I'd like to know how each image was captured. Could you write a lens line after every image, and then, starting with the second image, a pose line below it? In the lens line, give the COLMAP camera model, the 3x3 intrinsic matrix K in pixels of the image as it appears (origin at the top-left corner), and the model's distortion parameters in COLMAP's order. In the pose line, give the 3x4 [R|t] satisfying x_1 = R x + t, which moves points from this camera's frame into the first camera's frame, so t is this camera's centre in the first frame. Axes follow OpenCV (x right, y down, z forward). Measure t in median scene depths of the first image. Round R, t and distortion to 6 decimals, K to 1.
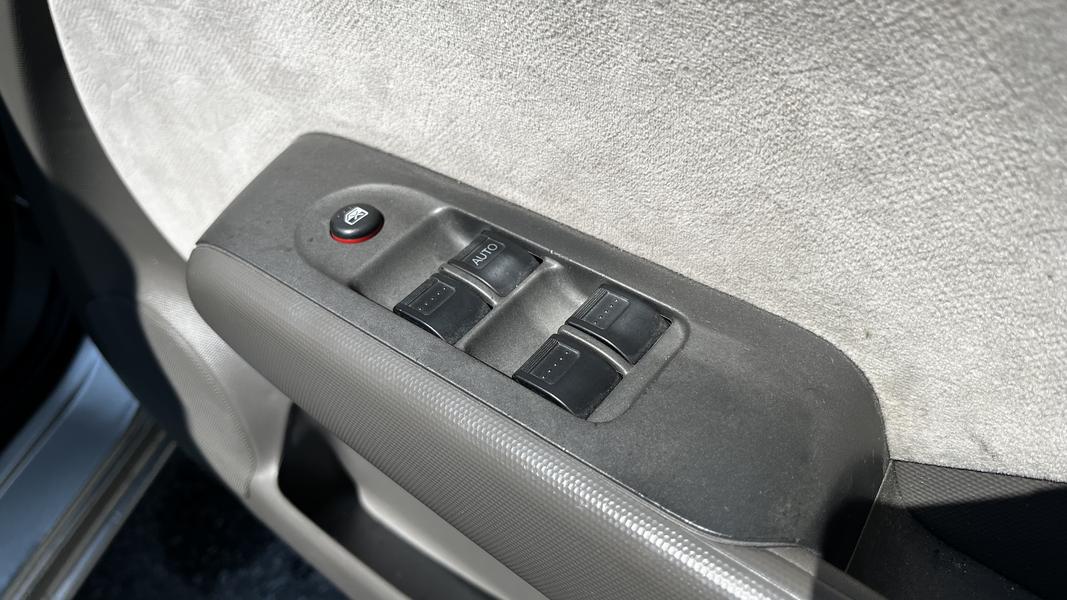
lens RADIAL K [[823.7, 0, 533.5], [0, 823.7, 300.0], [0, 0, 1]] dist [-0.001806, -0.004820]
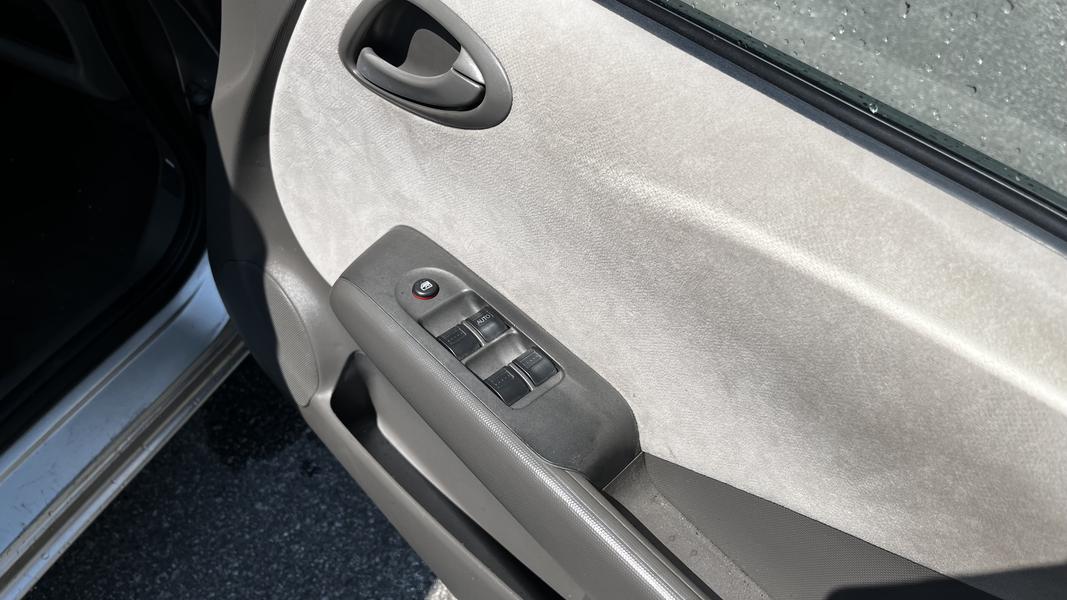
lens RADIAL K [[803.6, 0, 531.4], [0, 803.6, 299.2], [0, 0, 1]] dist [0.060850, -0.080292]
pose [[0.979331, 0.202195, -0.005343, 0.060564], [-0.201889, 0.978777, 0.035157, -0.199502], [0.012338, -0.033352, 0.999368, -1.035097]]
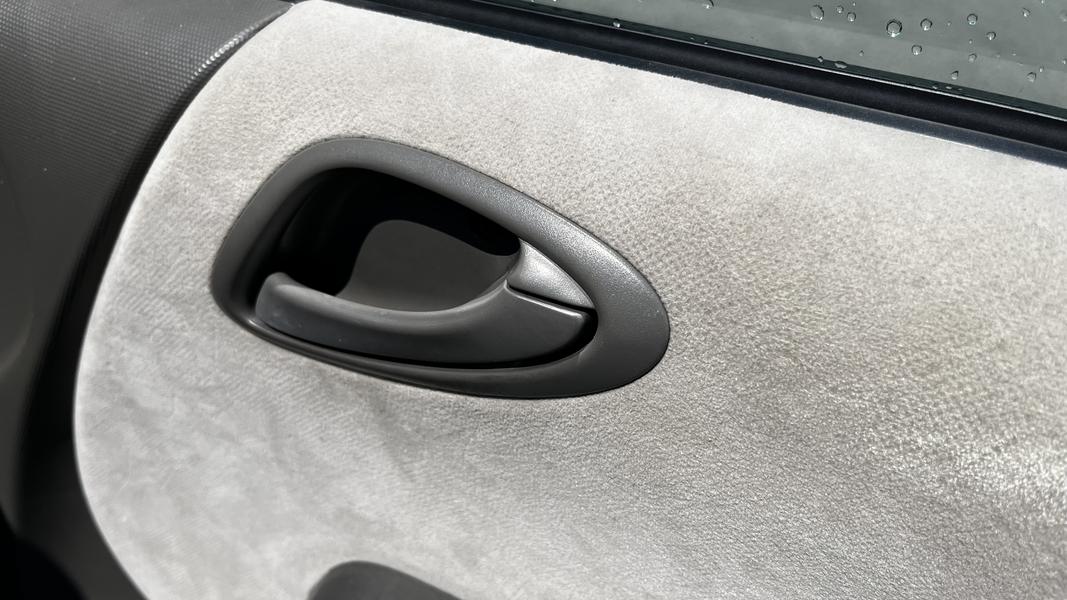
lens RADIAL K [[823.7, 0, 533.5], [0, 823.7, 300.0], [0, 0, 1]] dist [-0.001806, -0.004820]
pose [[0.982688, 0.011768, 0.184892, -0.327811], [0.021346, 0.984142, -0.176093, -0.422961], [-0.184032, 0.176991, 0.966854, -0.119387]]
